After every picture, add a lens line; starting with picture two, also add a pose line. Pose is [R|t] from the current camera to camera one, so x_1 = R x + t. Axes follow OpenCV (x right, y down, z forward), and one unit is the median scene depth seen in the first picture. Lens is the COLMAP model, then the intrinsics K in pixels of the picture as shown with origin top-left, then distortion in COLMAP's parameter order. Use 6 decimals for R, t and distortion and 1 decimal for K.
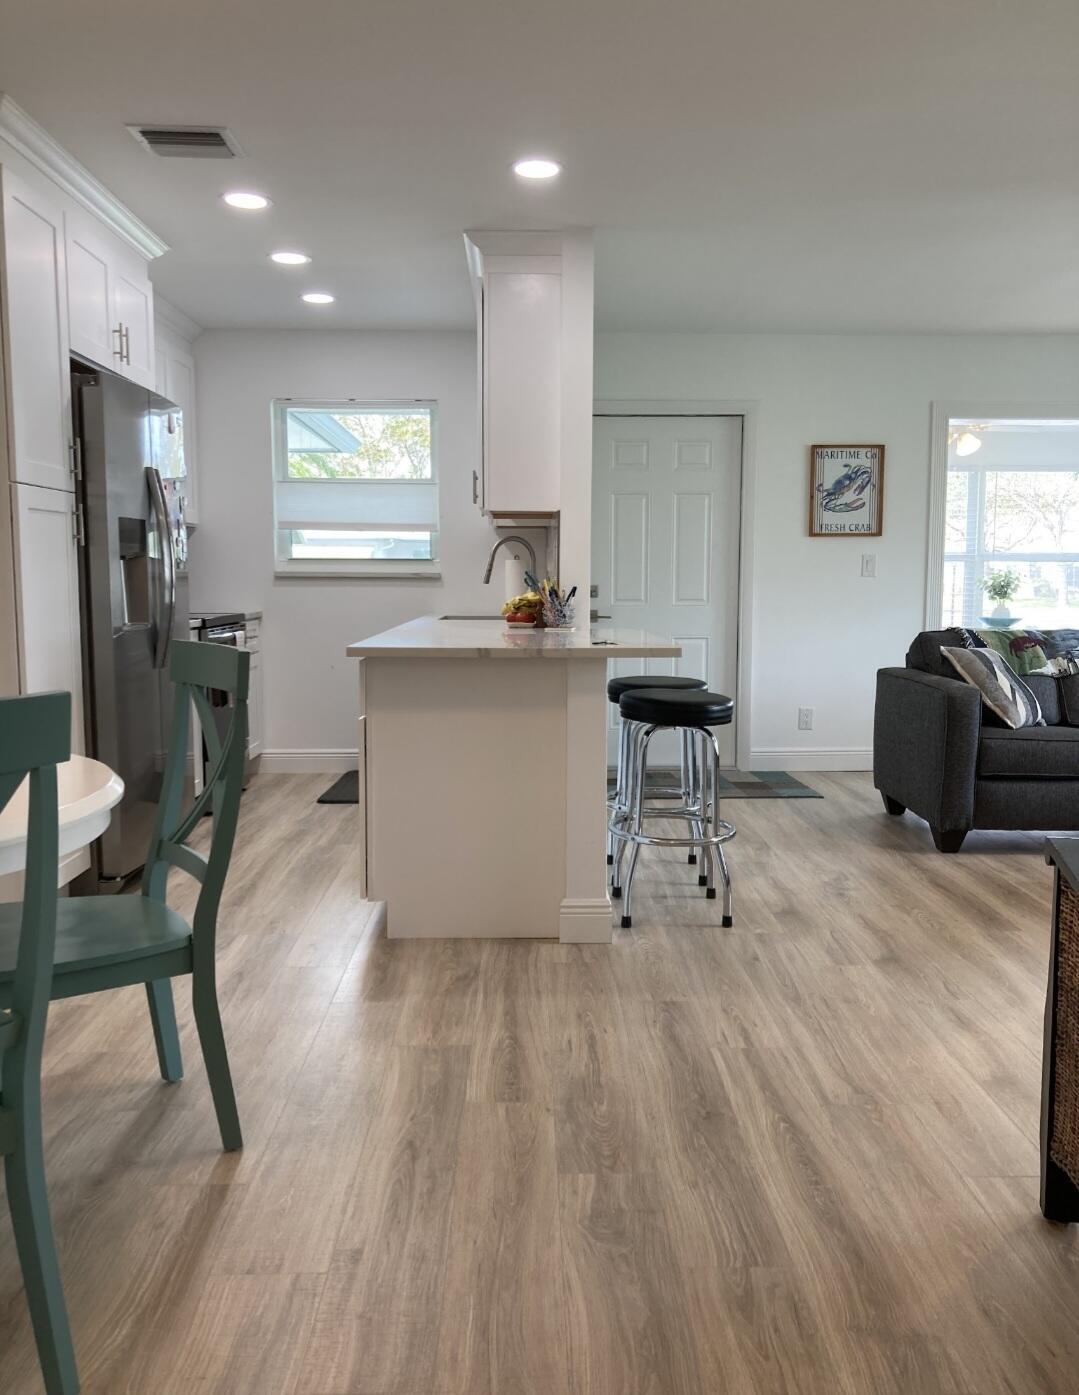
lens RADIAL K [[1170.1, 0, 541.0], [0, 1170.1, 729.4], [0, 0, 1]] dist [0.002583, -0.002472]
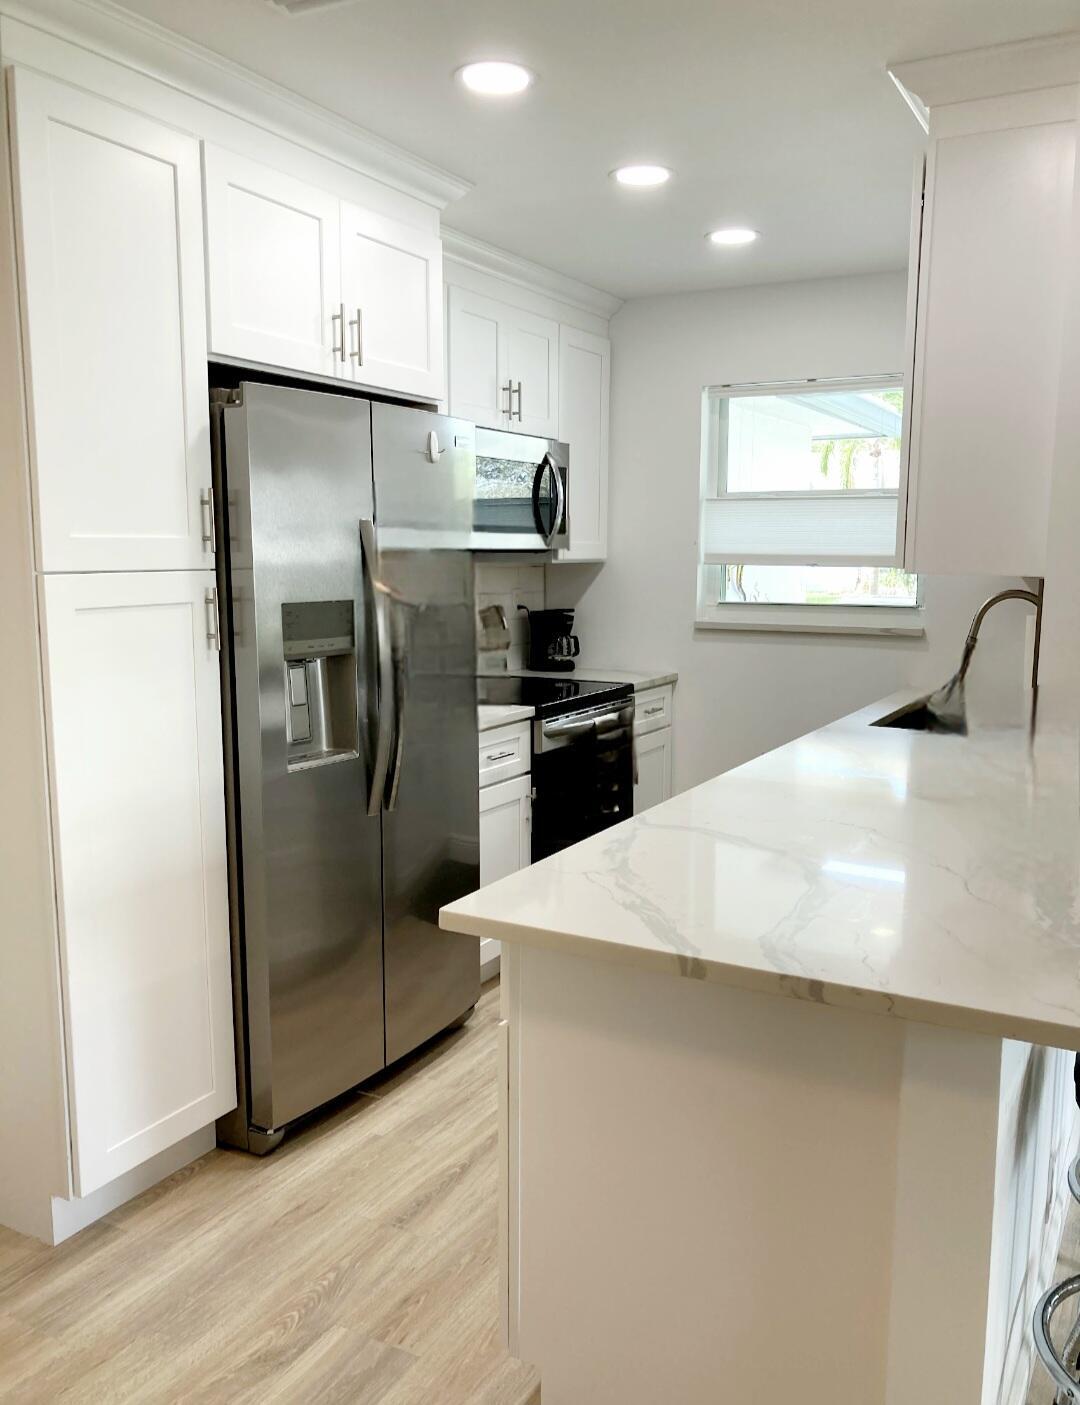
lens RADIAL K [[1178.5, 0, 541.5], [0, 1178.5, 734.6], [0, 0, 1]] dist [0.002583, -0.002472]
pose [[0.868795, 0.072635, -0.489815, 0.063257], [-0.061120, 0.997349, 0.039487, -0.092955], [0.491385, -0.004369, 0.870931, 0.321962]]
